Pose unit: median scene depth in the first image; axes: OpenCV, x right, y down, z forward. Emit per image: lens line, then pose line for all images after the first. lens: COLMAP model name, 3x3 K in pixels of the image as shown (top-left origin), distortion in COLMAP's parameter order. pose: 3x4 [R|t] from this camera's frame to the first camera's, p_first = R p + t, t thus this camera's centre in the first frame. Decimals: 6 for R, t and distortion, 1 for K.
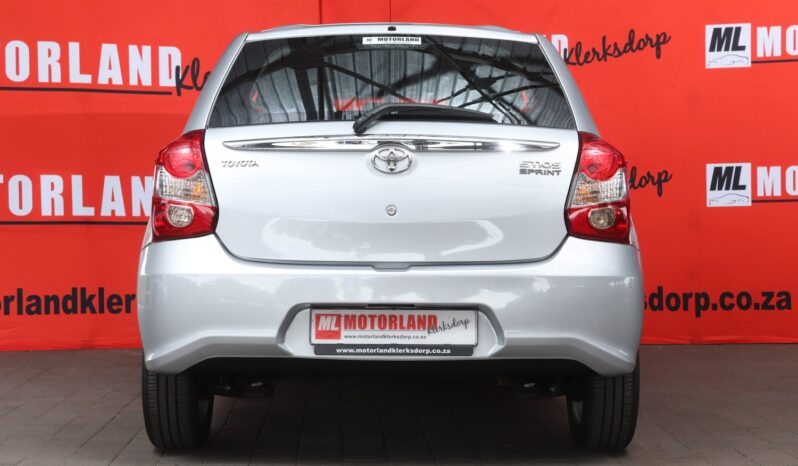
lens RADIAL K [[1432.0, 0, 391.1], [0, 1432.0, 233.1], [0, 0, 1]] dist [0.076555, 0.000000]
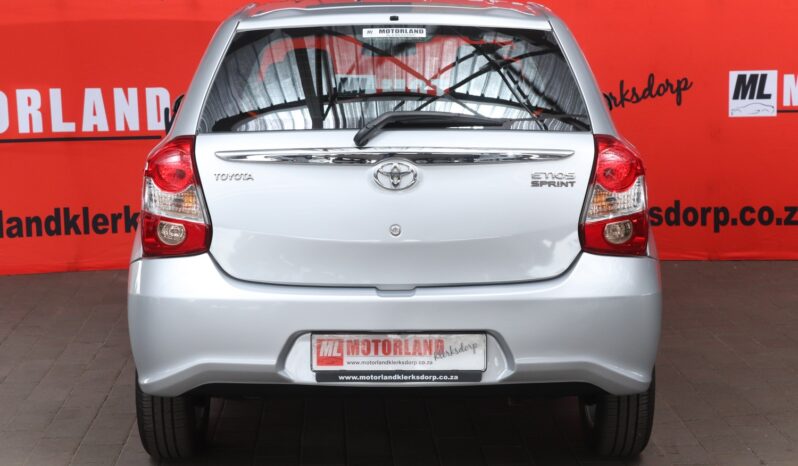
lens RADIAL K [[1528.6, 0, 405.2], [0, 1528.6, 232.8], [0, 0, 1]] dist [0.046474, 0.000000]
pose [[0.999928, -0.008218, 0.008776, -0.002130], [0.007086, 0.992507, 0.121986, -0.133016], [-0.009713, -0.121915, 0.992493, -0.001438]]
